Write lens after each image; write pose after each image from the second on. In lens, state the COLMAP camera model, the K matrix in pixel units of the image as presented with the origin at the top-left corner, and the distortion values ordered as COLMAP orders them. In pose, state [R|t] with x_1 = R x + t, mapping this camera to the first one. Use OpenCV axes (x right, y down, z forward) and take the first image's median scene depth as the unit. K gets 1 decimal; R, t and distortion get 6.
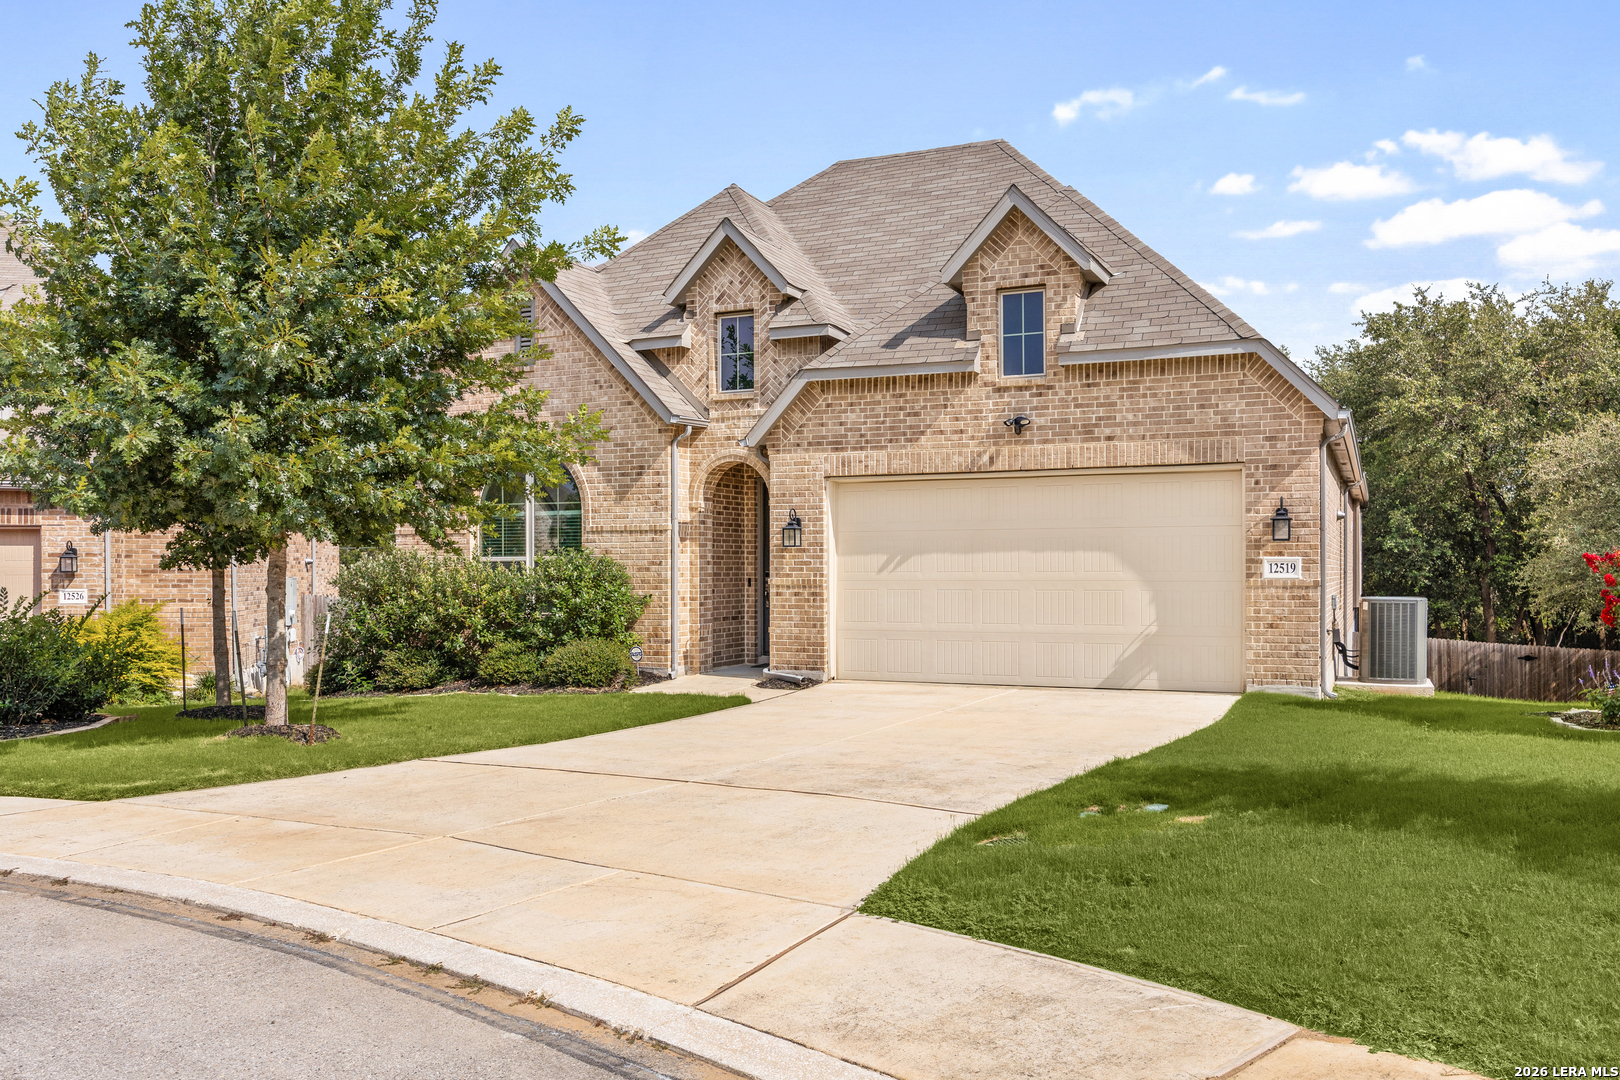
lens RADIAL K [[1174.5, 0, 809.9], [0, 1174.5, 548.2], [0, 0, 1]] dist [-0.001475, -0.002559]
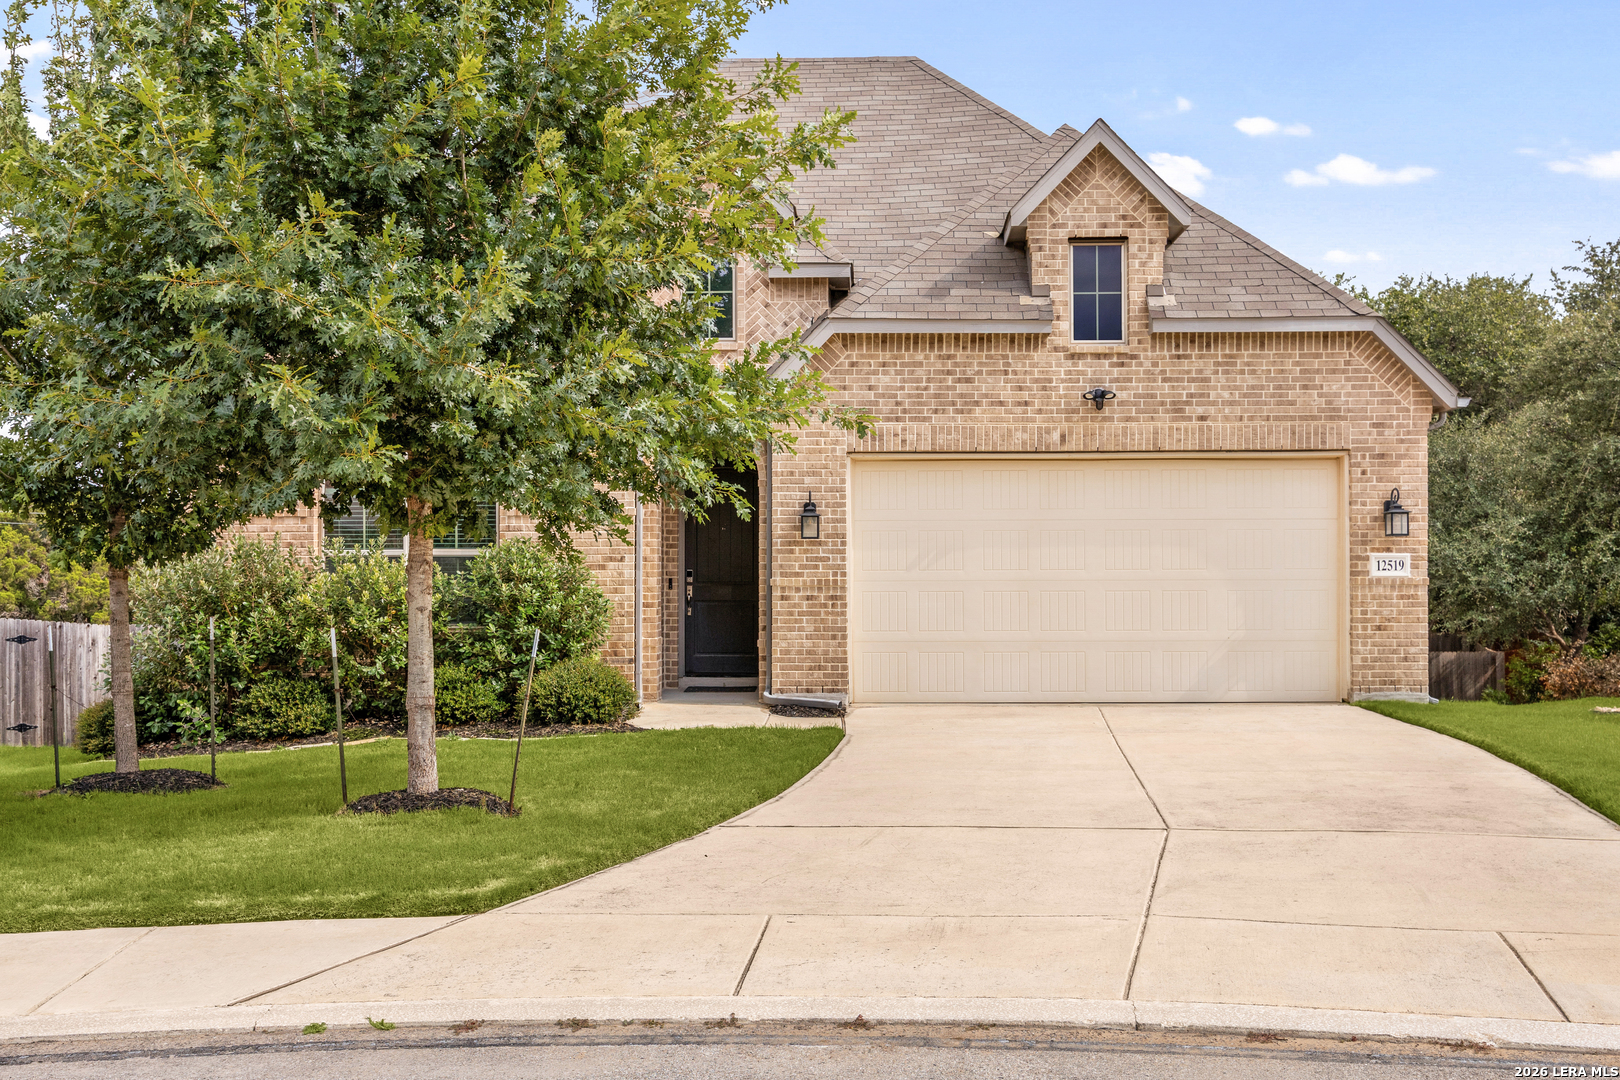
lens RADIAL K [[1435.4, 0, 809.9], [0, 1435.4, 534.2], [0, 0, 1]] dist [-0.002244, -0.006645]
pose [[0.936352, 0.007811, 0.350975, -0.386856], [-0.006010, 0.999963, -0.006220, 0.001964], [-0.351011, 0.003714, 0.936364, 0.091680]]
